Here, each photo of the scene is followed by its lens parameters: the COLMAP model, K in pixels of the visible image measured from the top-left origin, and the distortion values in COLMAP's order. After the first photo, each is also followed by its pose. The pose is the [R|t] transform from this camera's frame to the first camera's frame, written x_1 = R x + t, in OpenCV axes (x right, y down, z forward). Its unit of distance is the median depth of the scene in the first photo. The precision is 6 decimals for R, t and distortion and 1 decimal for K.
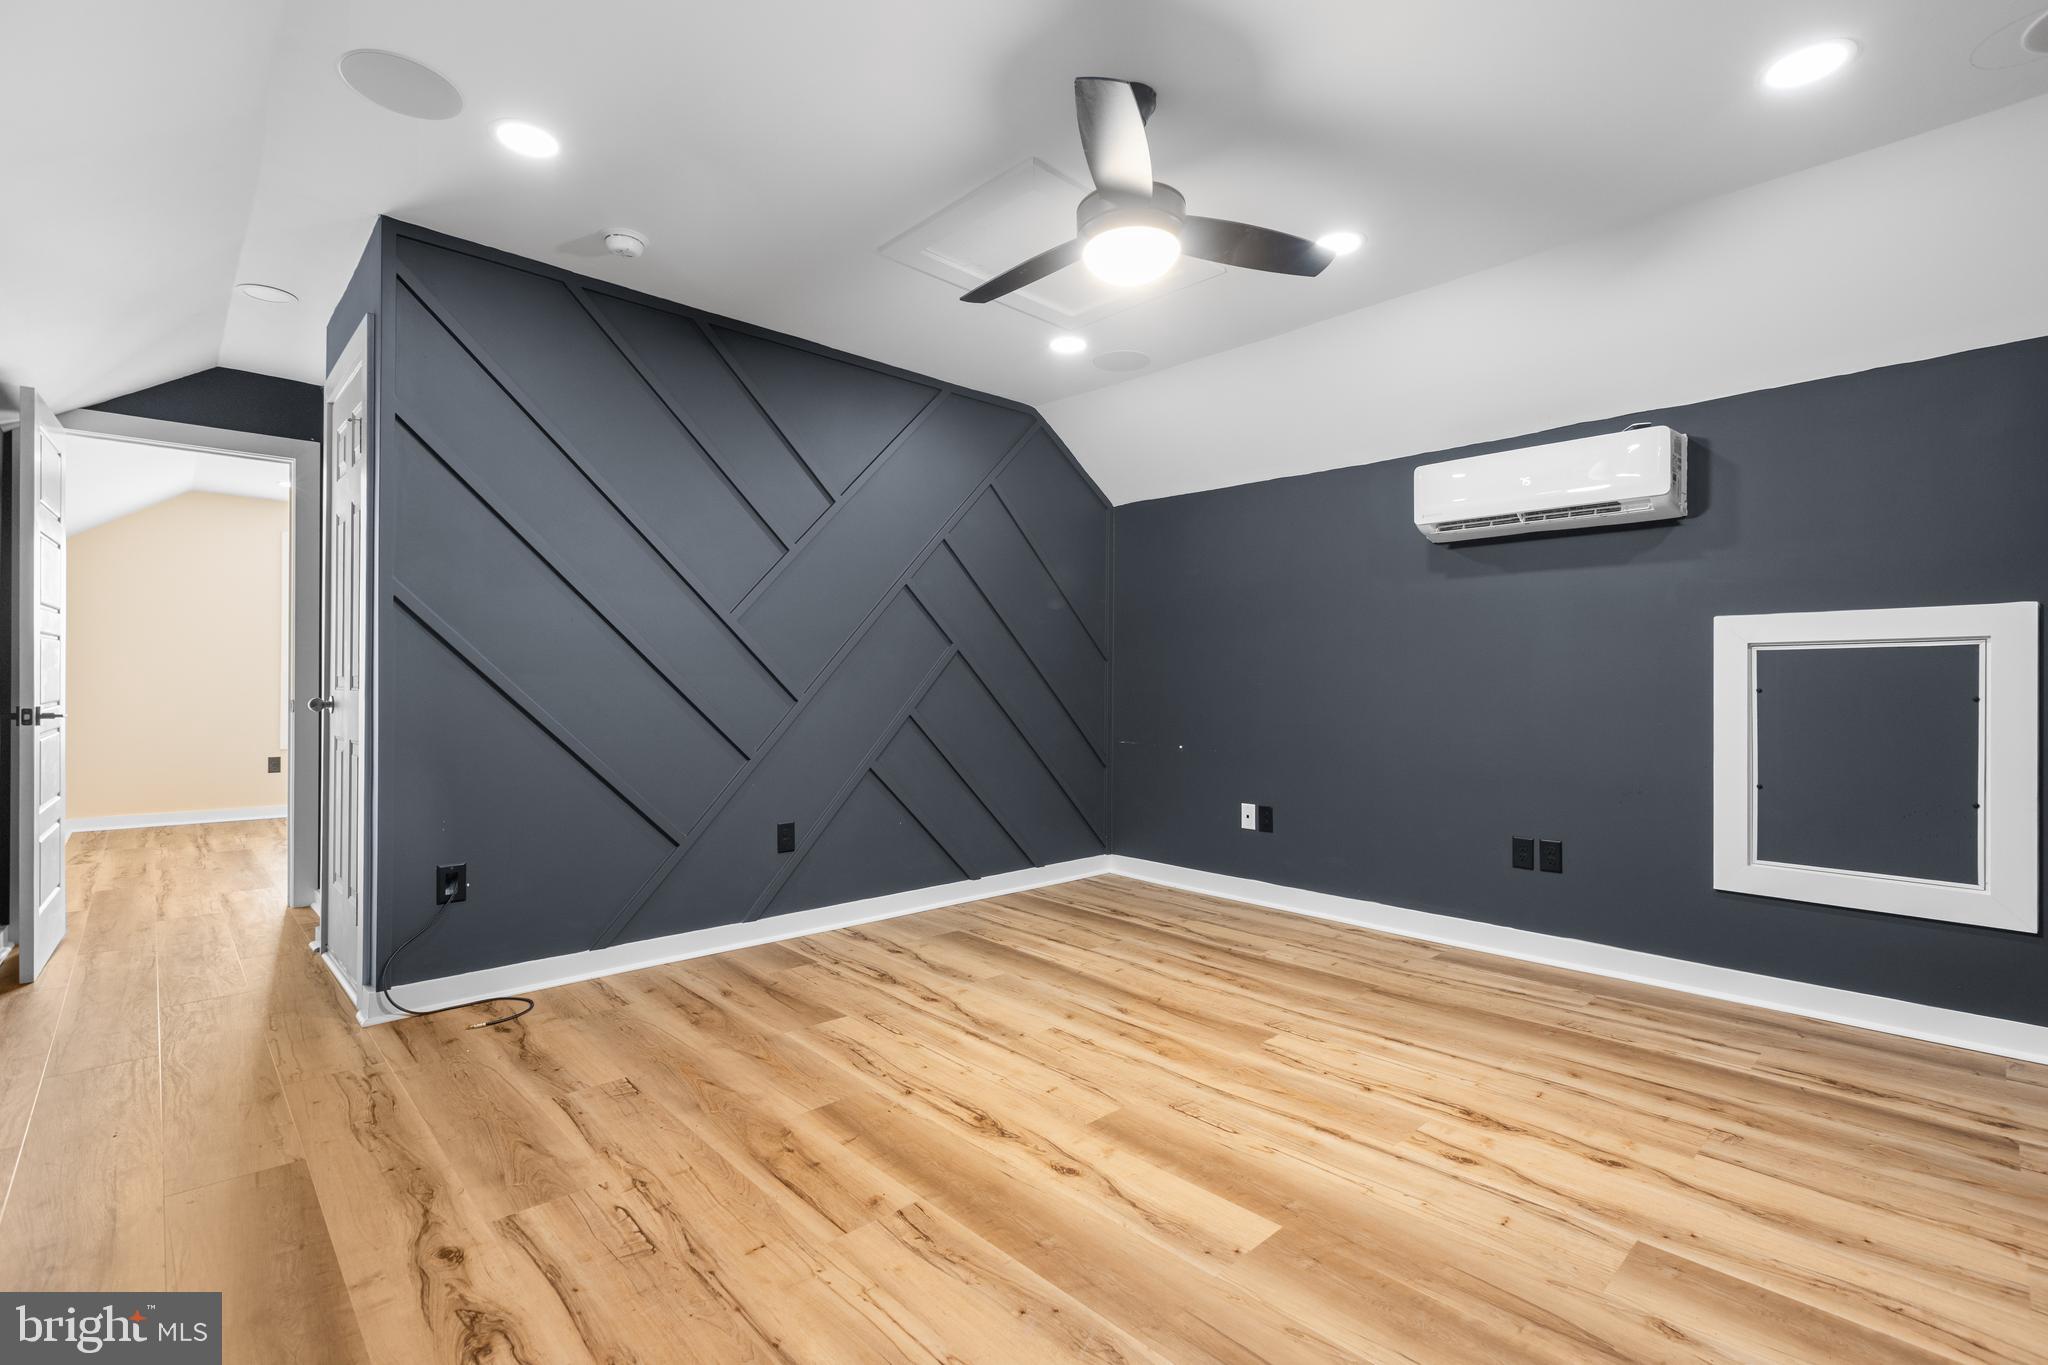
lens RADIAL K [[913.1, 0, 1026.4], [0, 913.1, 688.7], [0, 0, 1]] dist [0.001067, -0.001120]
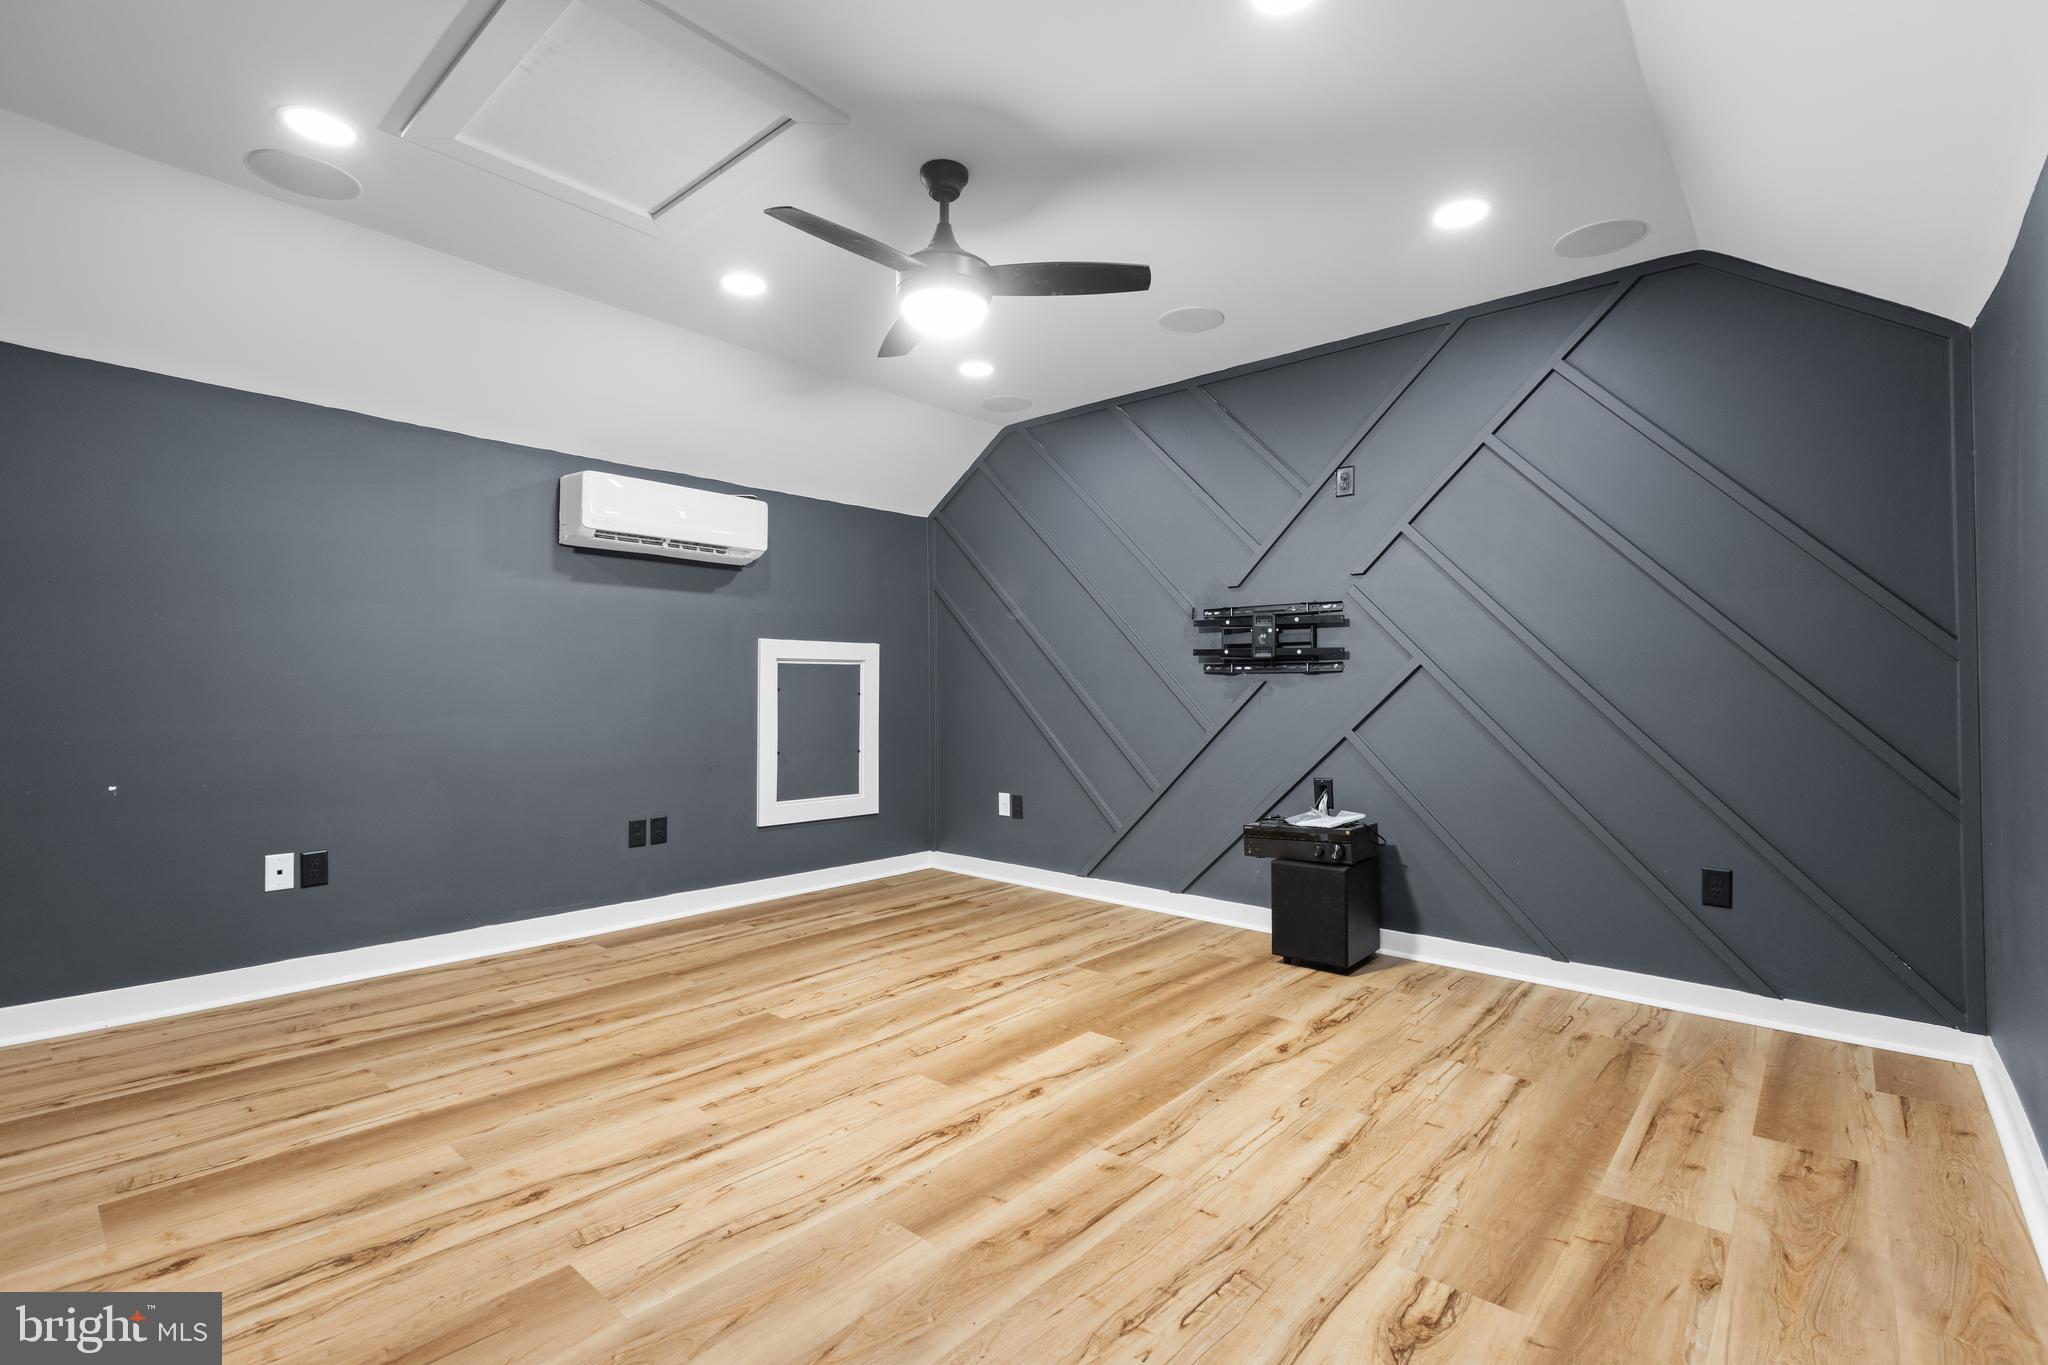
lens RADIAL K [[913.1, 0, 1026.4], [0, 913.1, 688.7], [0, 0, 1]] dist [0.001067, -0.001120]
pose [[-0.078450, -0.004493, 0.996908, -0.833346], [0.000352, 0.999990, 0.004535, -0.006890], [-0.996918, 0.000707, -0.078448, 0.799824]]
